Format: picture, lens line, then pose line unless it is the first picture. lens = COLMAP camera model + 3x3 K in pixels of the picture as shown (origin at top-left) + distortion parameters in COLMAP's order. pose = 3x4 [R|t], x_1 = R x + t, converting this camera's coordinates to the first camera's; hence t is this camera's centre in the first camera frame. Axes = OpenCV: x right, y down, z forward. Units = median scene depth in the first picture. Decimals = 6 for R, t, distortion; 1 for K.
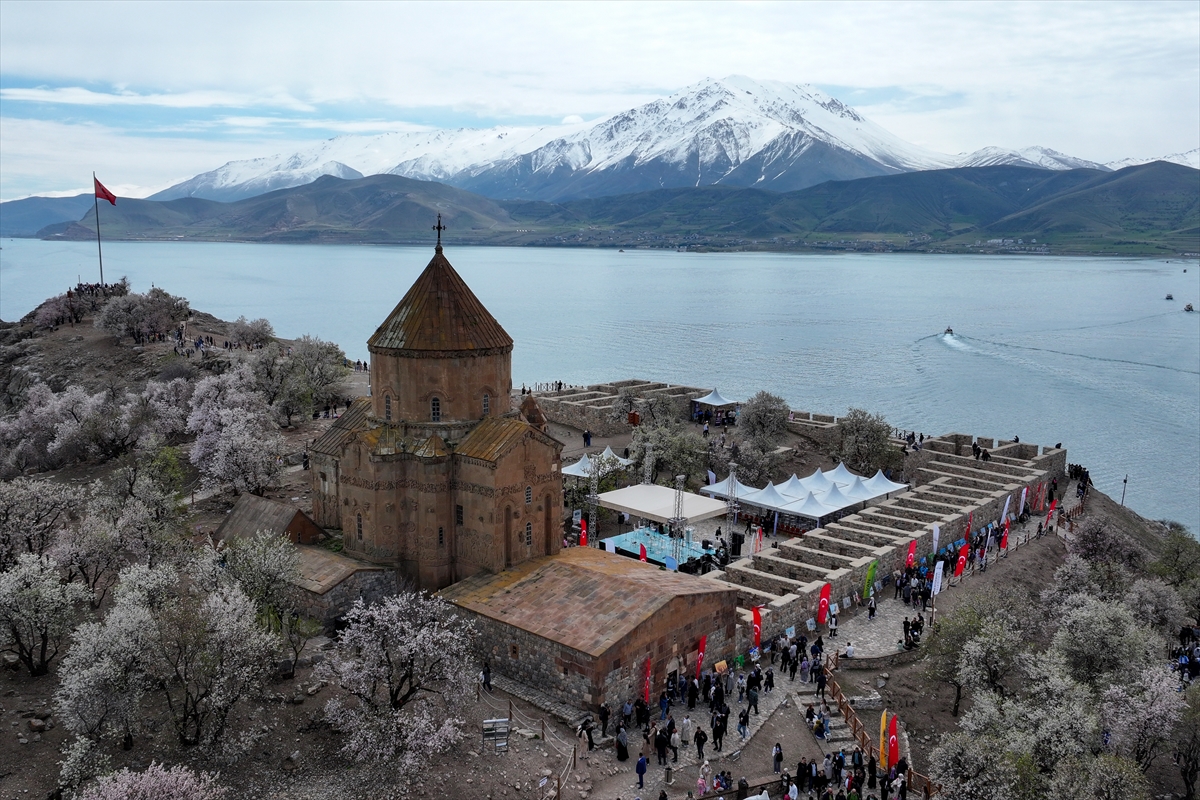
lens RADIAL K [[1022.6, 0, 600.0], [0, 1022.6, 400.0], [0, 0, 1]] dist [0.006897, -0.004591]
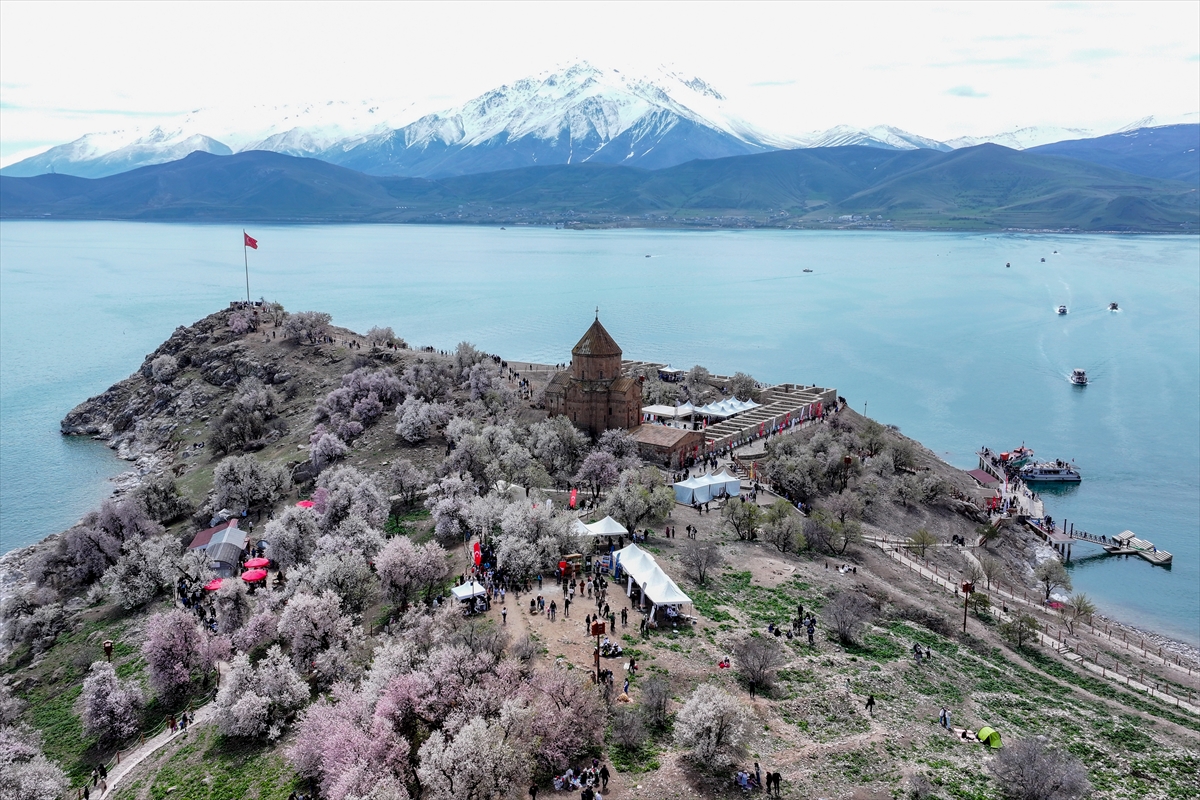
lens RADIAL K [[1004.6, 0, 600.0], [0, 1004.6, 400.0], [0, 0, 1]] dist [-0.001391, 0.000549]
pose [[0.992132, -0.026090, 0.122447, -0.008956], [0.022411, 0.999258, 0.031321, -0.000164], [-0.123173, -0.028331, 0.991981, -0.031747]]
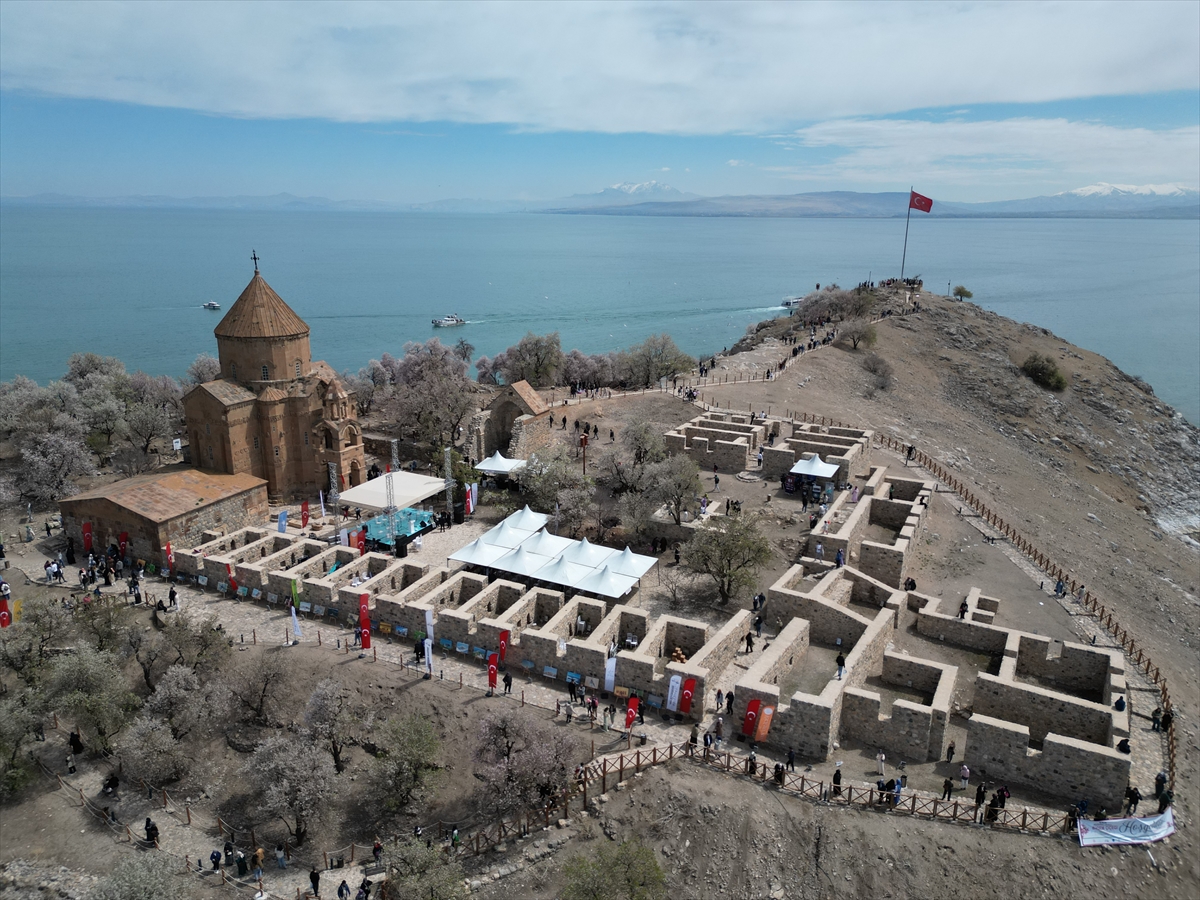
lens RADIAL K [[835.4, 0, 597.6], [0, 835.4, 445.0], [0, 0, 1]] dist [0.078662, -0.070822]
pose [[0.281271, 0.250712, -0.926299, 0.023464], [-0.158558, 0.964143, 0.212809, -0.004607], [0.946439, 0.087015, 0.310938, 0.020328]]
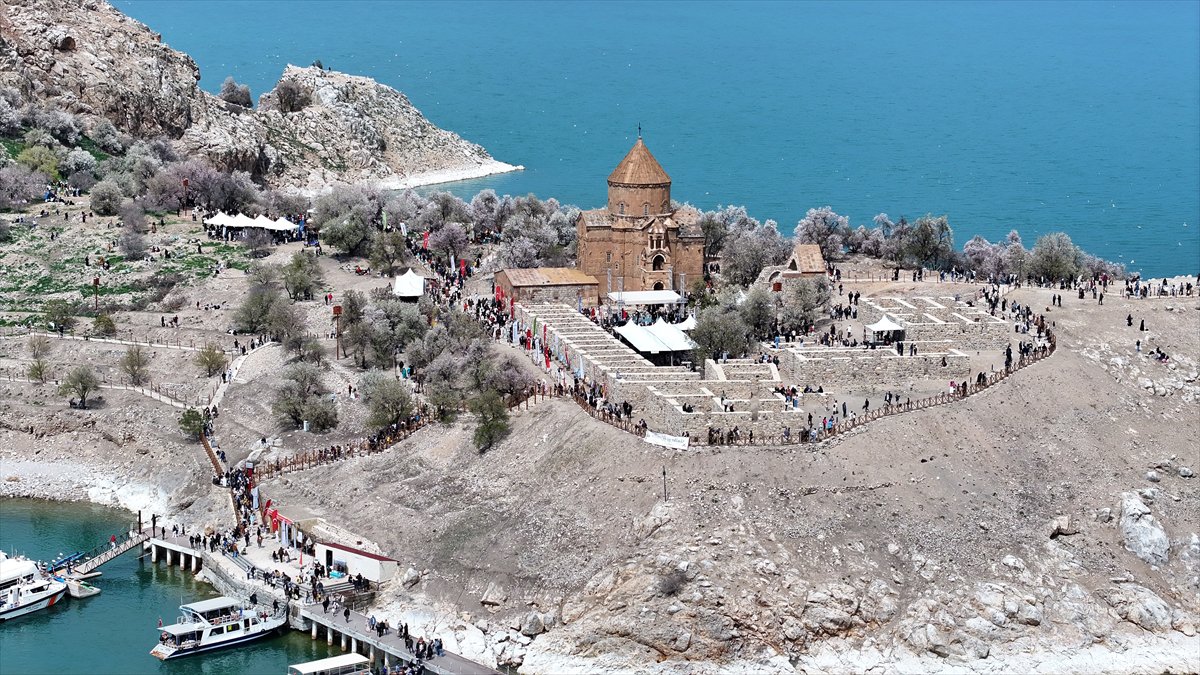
lens RADIAL K [[2403.1, 0, 600.0], [0, 2403.1, 337.5], [0, 0, 1]] dist [-0.232827, 1.117393]
pose [[-0.564045, 0.126967, -0.815925, 0.075844], [-0.152547, 0.955078, 0.254076, -0.018893], [0.811531, 0.267777, -0.519338, 0.067949]]
